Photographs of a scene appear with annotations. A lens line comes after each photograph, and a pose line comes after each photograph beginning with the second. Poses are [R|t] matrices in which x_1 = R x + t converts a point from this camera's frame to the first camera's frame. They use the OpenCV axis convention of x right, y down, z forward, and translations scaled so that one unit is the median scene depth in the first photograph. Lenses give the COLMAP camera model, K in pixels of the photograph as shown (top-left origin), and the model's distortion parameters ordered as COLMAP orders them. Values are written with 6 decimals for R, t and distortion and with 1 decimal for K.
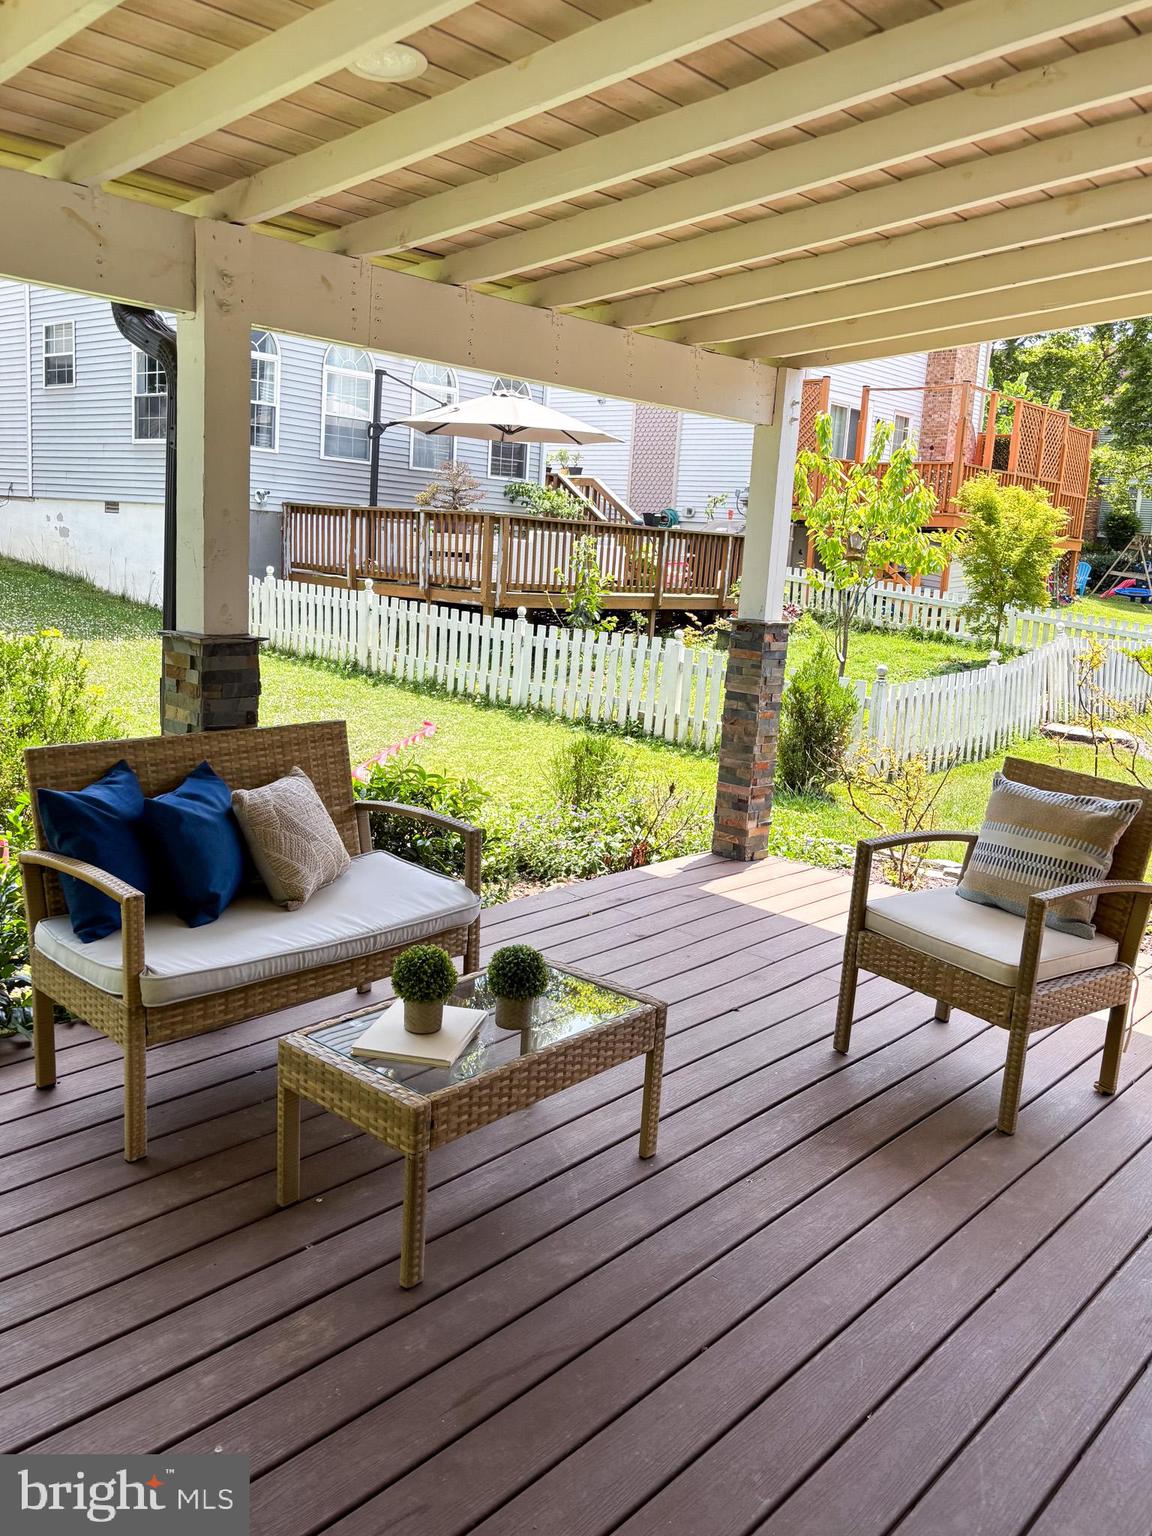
lens RADIAL K [[1175.2, 0, 576.0], [0, 1175.2, 768.0], [0, 0, 1]] dist [0.027670, -0.015022]
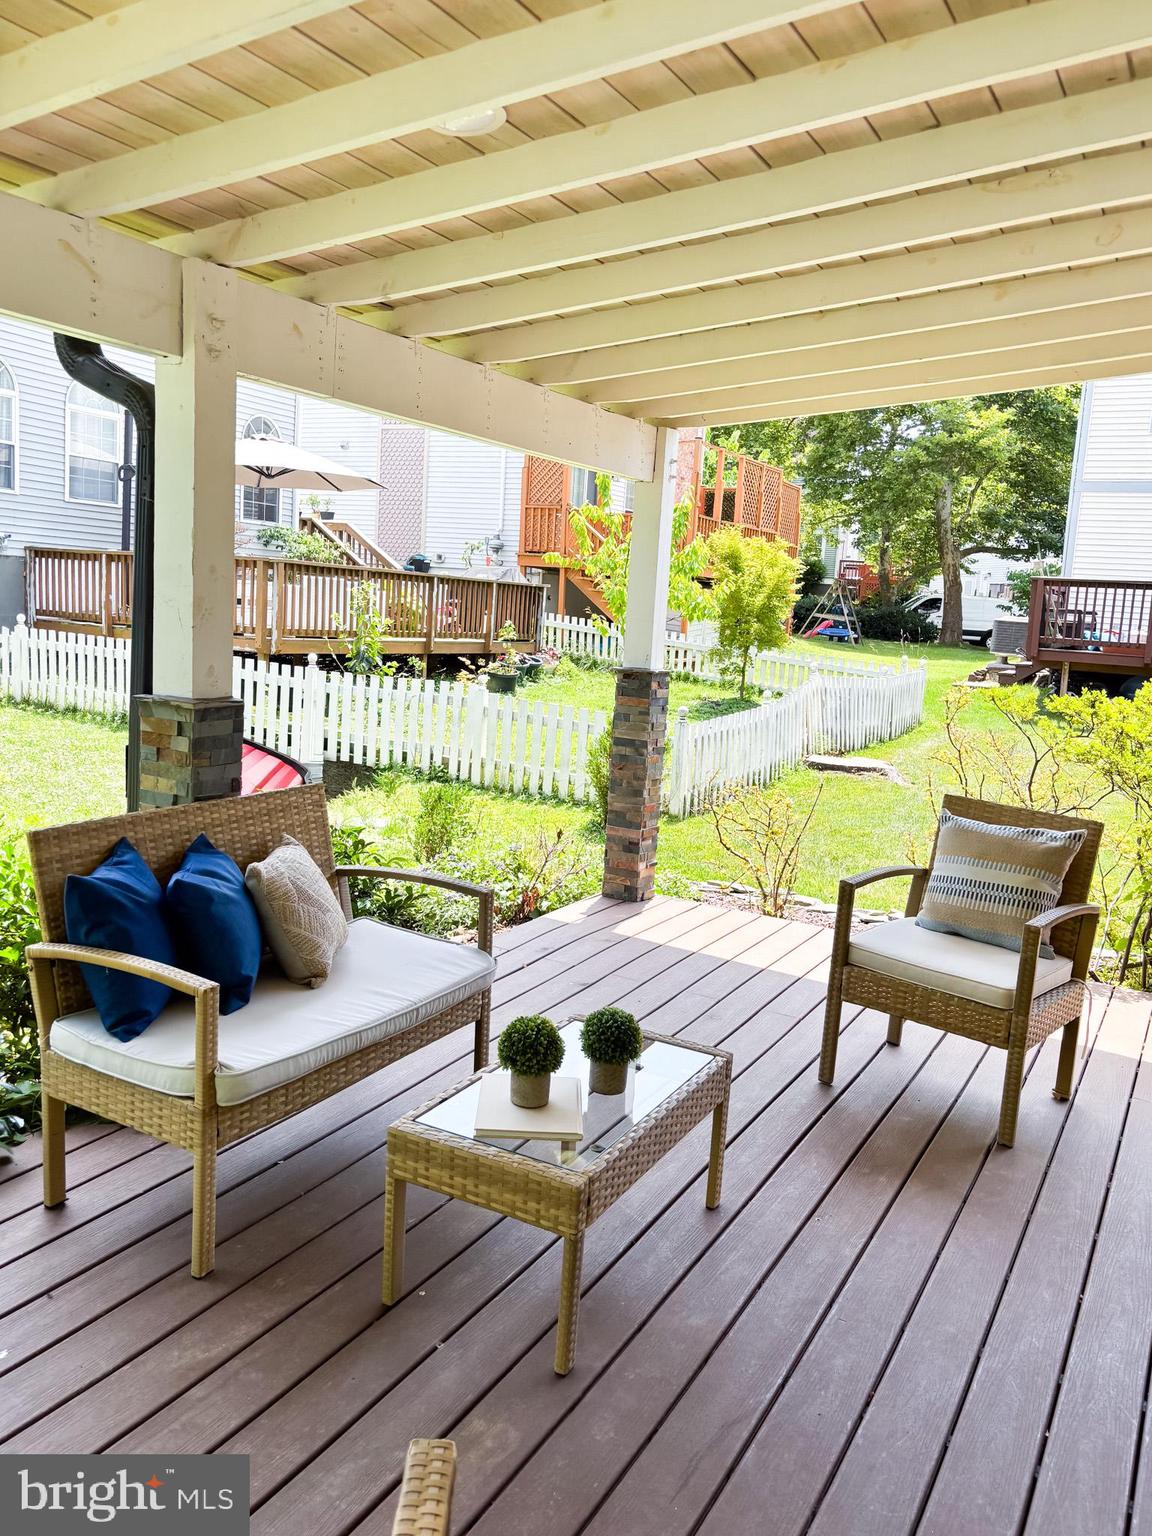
lens RADIAL K [[1157.1, 0, 549.6], [0, 1157.1, 784.0], [0, 0, 1]] dist [0.019311, -0.000070]
pose [[0.976572, -0.037448, 0.211907, -0.231246], [0.041576, 0.999022, -0.015058, -0.019440], [-0.211136, 0.023515, 0.977174, 0.041907]]
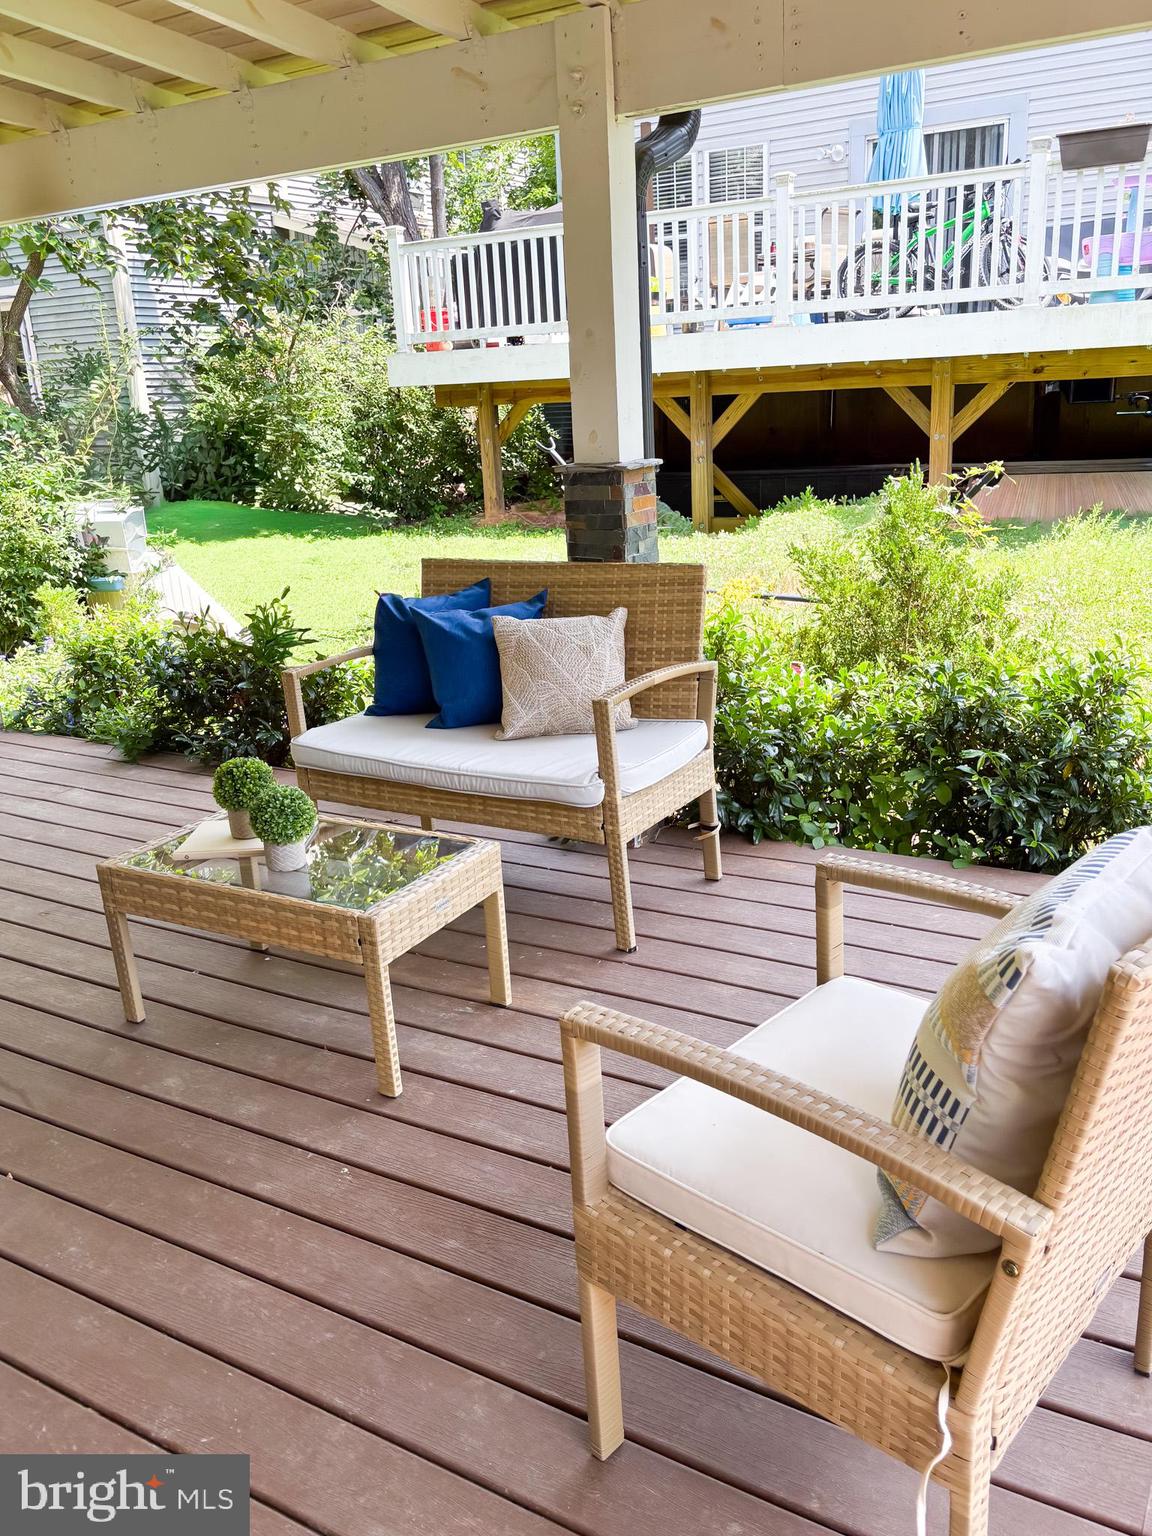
lens RADIAL K [[1175.2, 0, 576.0], [0, 1175.2, 768.0], [0, 0, 1]] dist [0.027670, -0.015022]
pose [[0.243871, 0.229389, -0.942289, 0.682130], [-0.119504, 0.971327, 0.205529, -0.066127], [0.962417, 0.062485, 0.264291, 0.736480]]
